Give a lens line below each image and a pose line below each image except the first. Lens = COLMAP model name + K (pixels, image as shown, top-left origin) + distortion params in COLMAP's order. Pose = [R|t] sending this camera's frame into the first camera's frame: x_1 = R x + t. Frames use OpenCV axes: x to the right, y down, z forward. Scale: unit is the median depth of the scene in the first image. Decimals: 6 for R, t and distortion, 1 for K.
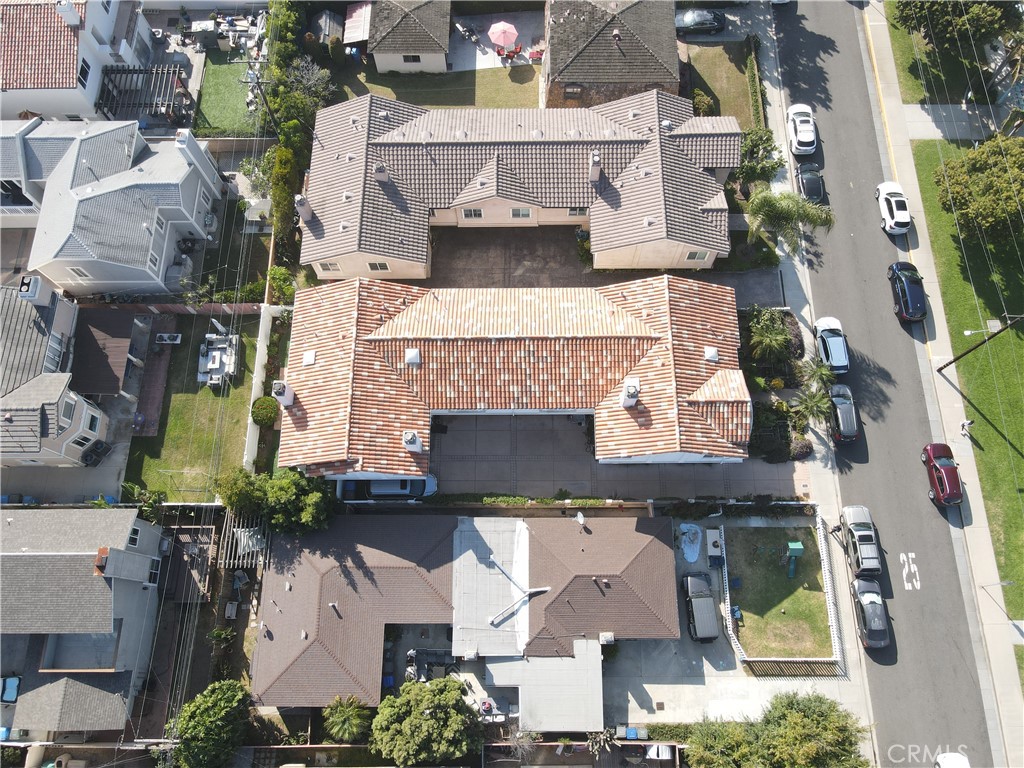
lens RADIAL K [[751.3, 0, 514.1], [0, 751.3, 382.3], [0, 0, 1]] dist [0.003437, 0.024064]
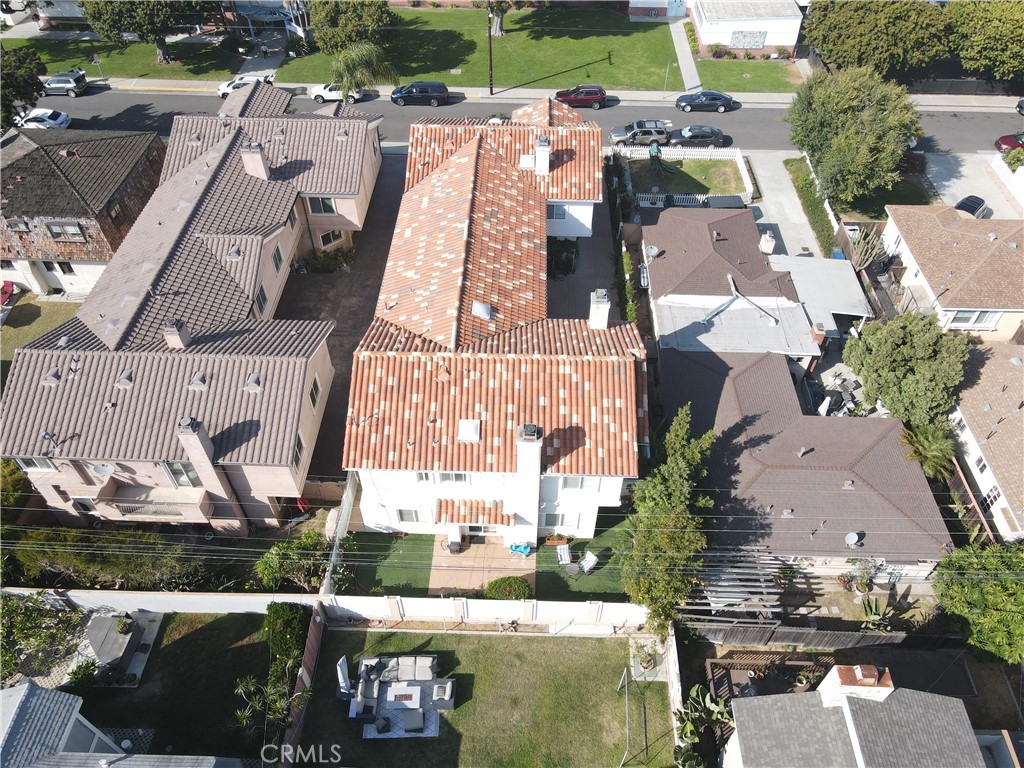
lens RADIAL K [[751.3, 0, 514.1], [0, 751.3, 382.3], [0, 0, 1]] dist [0.003437, 0.024064]
pose [[0.029965, -0.719069, 0.694292, -0.669845], [0.942461, 0.251712, 0.220020, -0.143536], [-0.332972, 0.647750, 0.685237, 0.503361]]
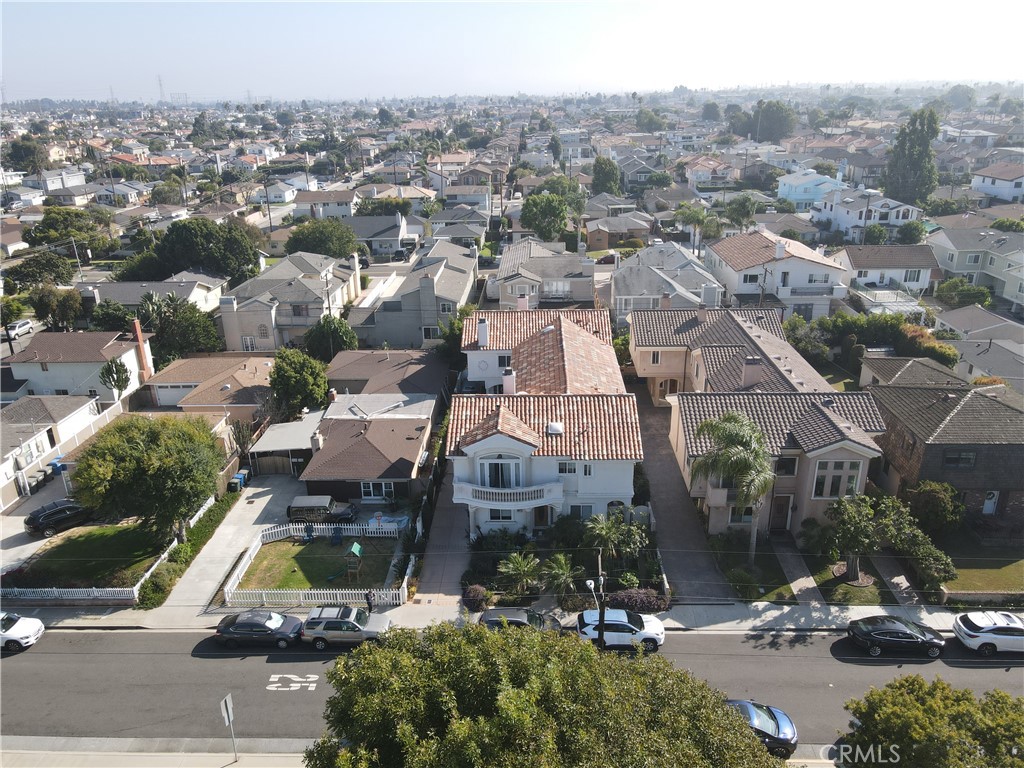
lens RADIAL K [[751.3, 0, 514.1], [0, 751.3, 382.3], [0, 0, 1]] dist [0.003437, 0.024064]
pose [[-0.033983, 0.372389, -0.927454, 1.086589], [-0.937015, 0.310913, 0.159171, -0.152987], [0.347631, 0.874448, 0.338368, 0.583261]]
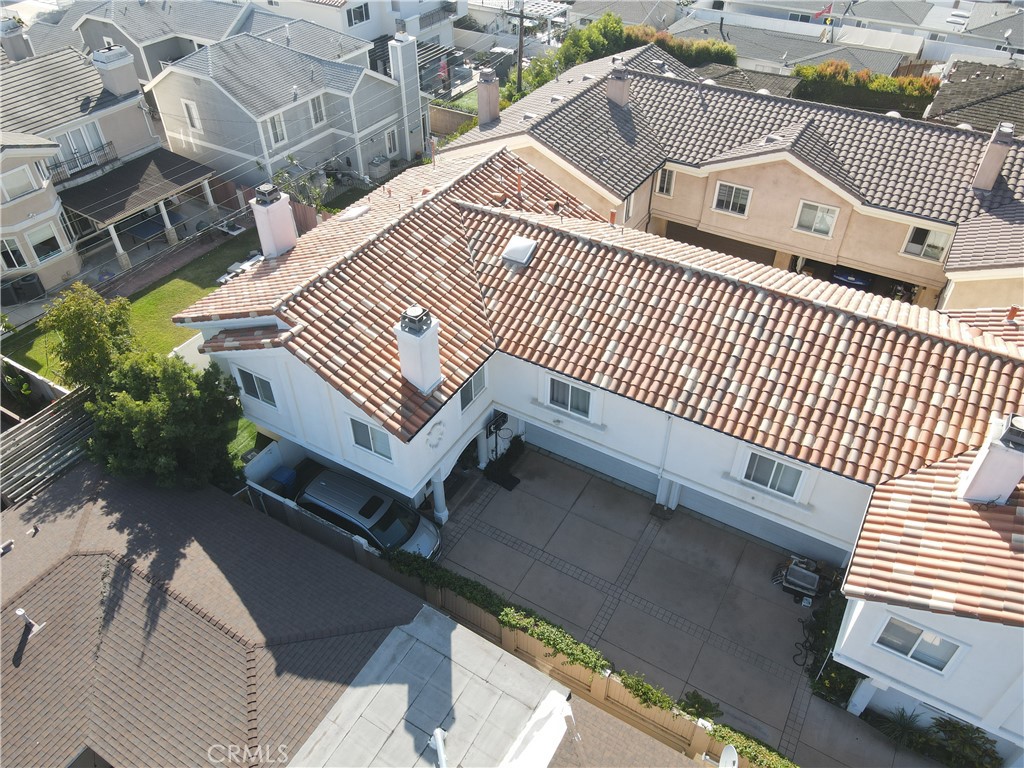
lens RADIAL K [[749.2, 0, 516.6], [0, 749.2, 382.6], [0, 0, 1]] dist [-0.030506, 0.087787]
pose [[0.862741, 0.342280, -0.372185, 0.071231], [-0.482230, 0.778354, -0.402018, 0.219199], [0.152089, 0.526317, 0.836576, 0.609242]]
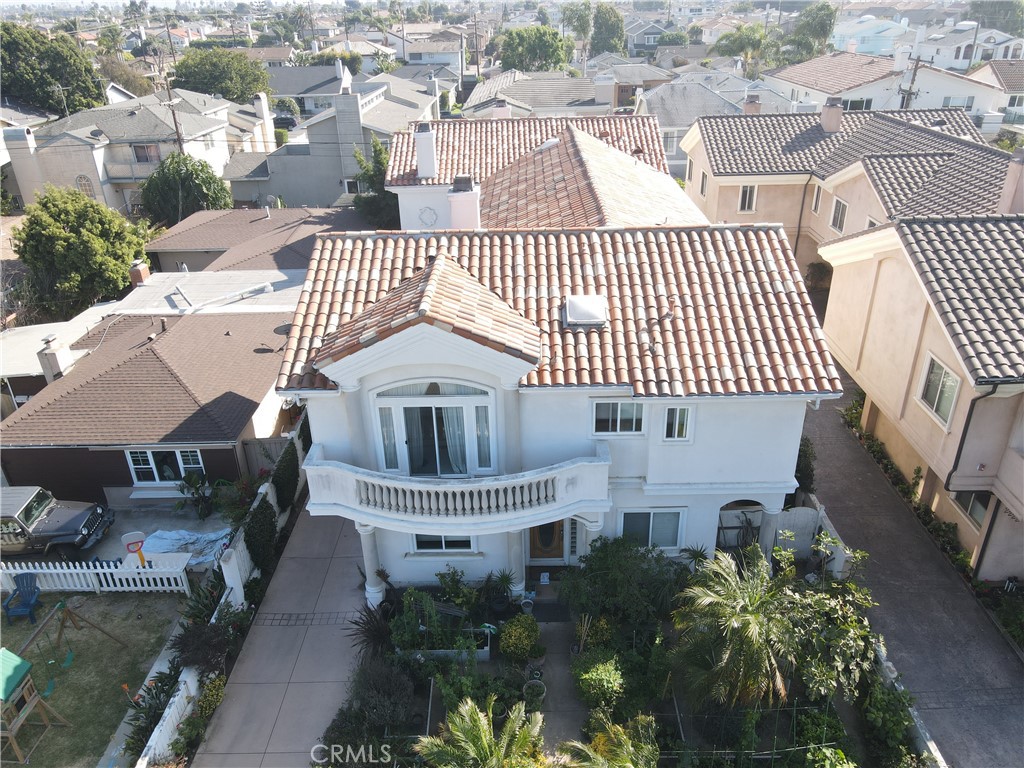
lens RADIAL K [[751.3, 0, 514.1], [0, 751.3, 382.3], [0, 0, 1]] dist [0.003437, 0.024064]
pose [[-0.013640, 0.464619, -0.885405, 0.567831], [-0.935652, 0.306374, 0.175185, -0.056041], [0.352660, 0.830821, 0.430543, 0.831404]]
